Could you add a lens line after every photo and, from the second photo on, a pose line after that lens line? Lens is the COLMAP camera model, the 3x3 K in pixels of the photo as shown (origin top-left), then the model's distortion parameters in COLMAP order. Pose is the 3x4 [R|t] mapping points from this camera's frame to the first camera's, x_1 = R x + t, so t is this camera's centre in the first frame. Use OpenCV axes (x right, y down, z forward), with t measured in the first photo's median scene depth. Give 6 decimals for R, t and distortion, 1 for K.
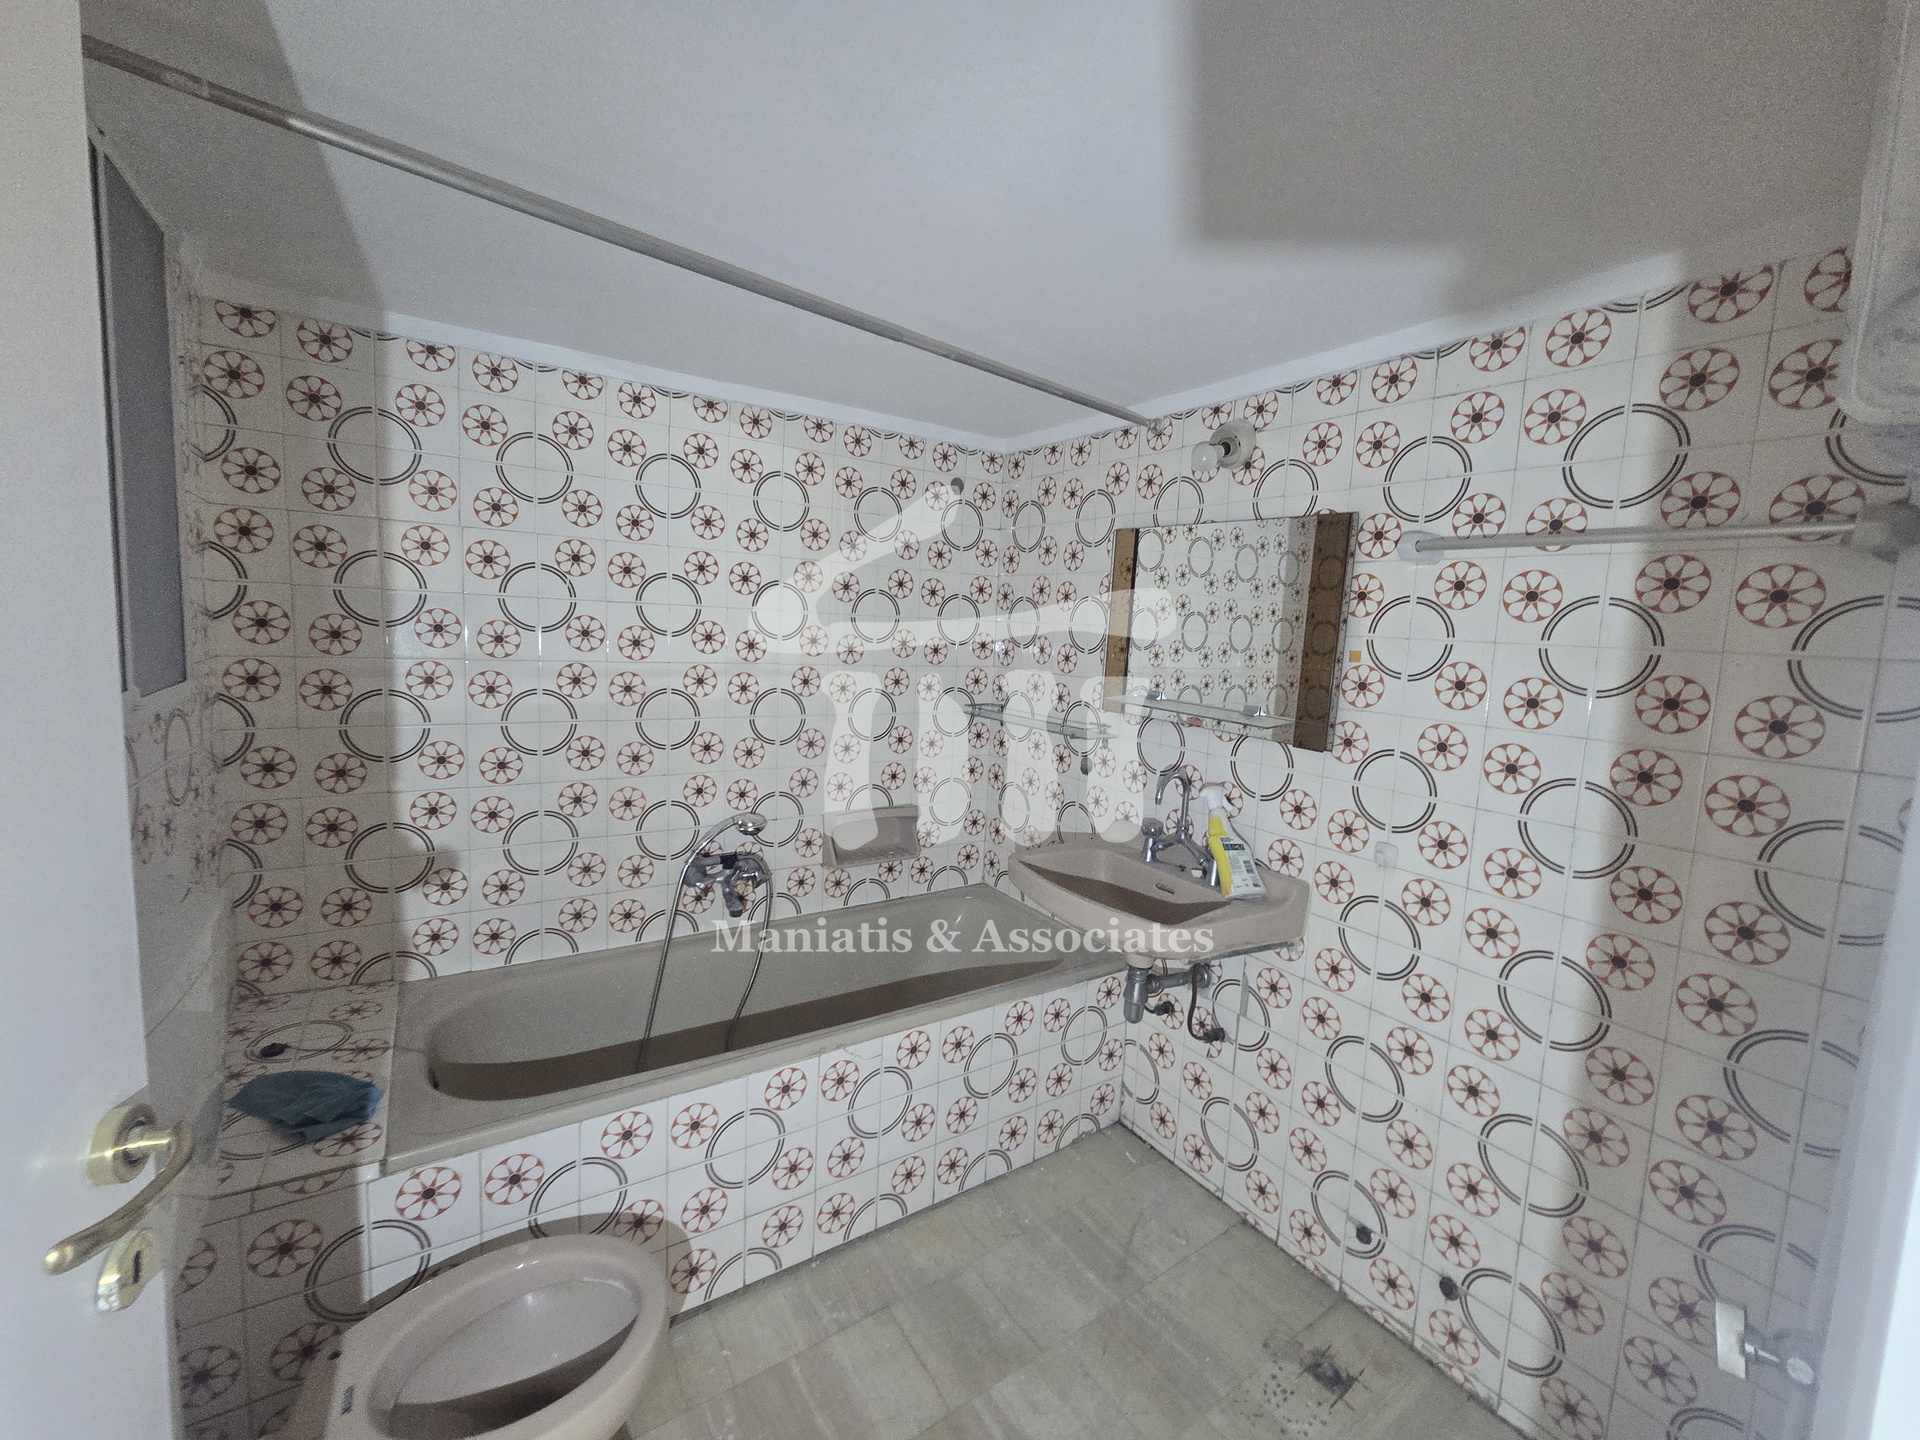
lens RADIAL K [[785.5, 0, 960.9], [0, 785.5, 707.4], [0, 0, 1]] dist [-0.001655, -0.000613]
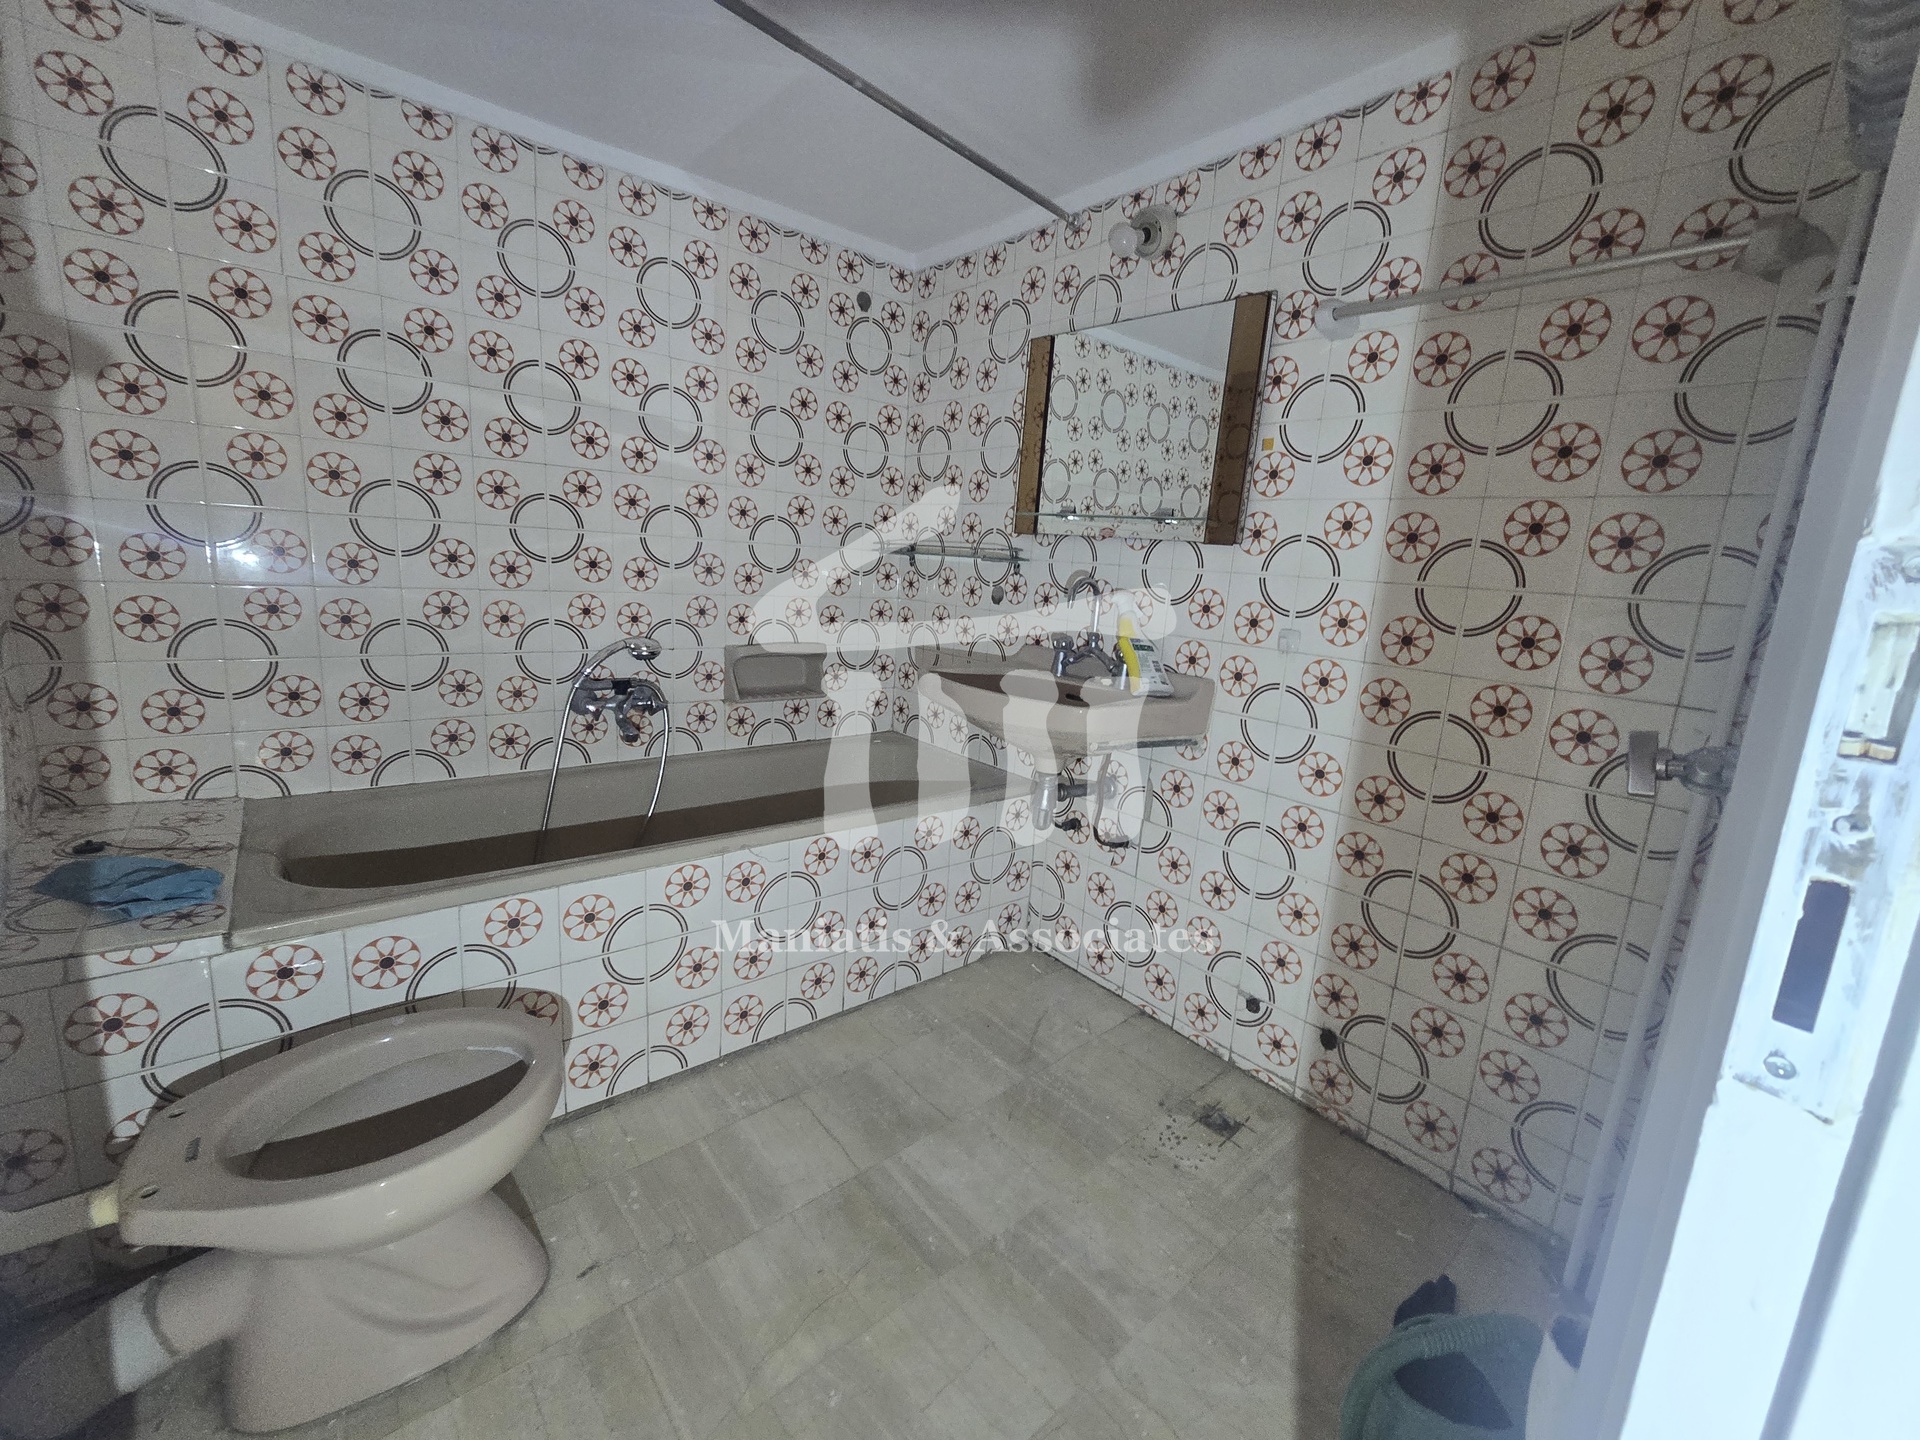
lens RADIAL K [[783.6, 0, 954.6], [0, 783.6, 712.9], [0, 0, 1]] dist [-0.001382, -0.000176]
pose [[0.994165, -0.003927, 0.107799, 0.000318], [-0.005729, 0.996005, 0.089115, 0.183660], [-0.107718, -0.089212, 0.990171, 0.030525]]
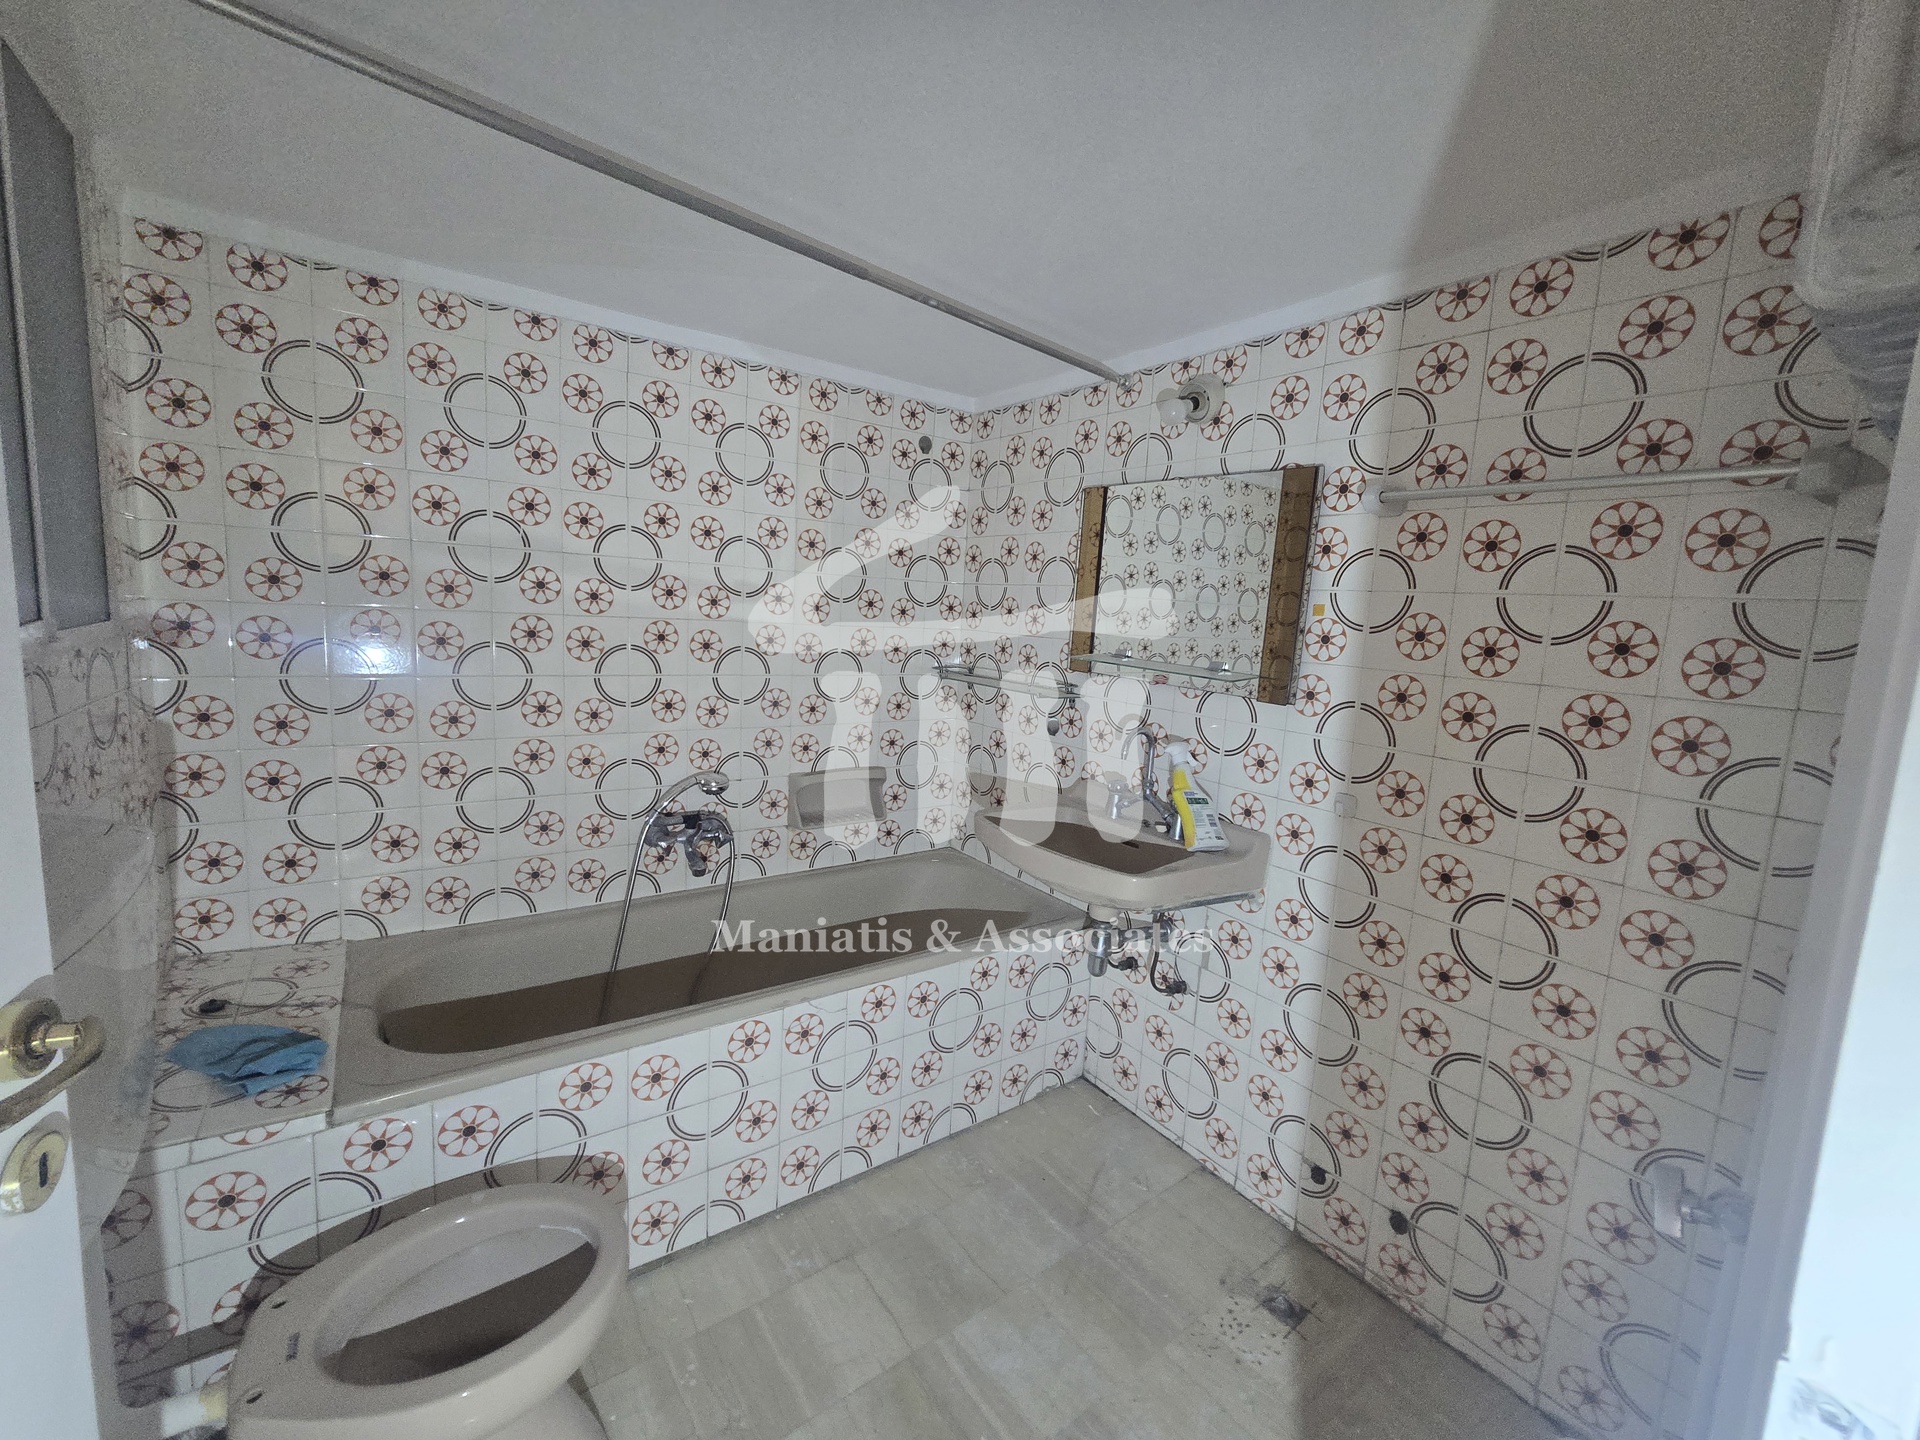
lens RADIAL K [[785.4, 0, 961.0], [0, 785.4, 709.7], [0, 0, 1]] dist [-0.000556, -0.001412]
pose [[0.999214, 0.004073, 0.039423, 0.003778], [-0.005030, 0.999695, 0.024192, 0.040229], [-0.039312, -0.024372, 0.998930, 0.007597]]
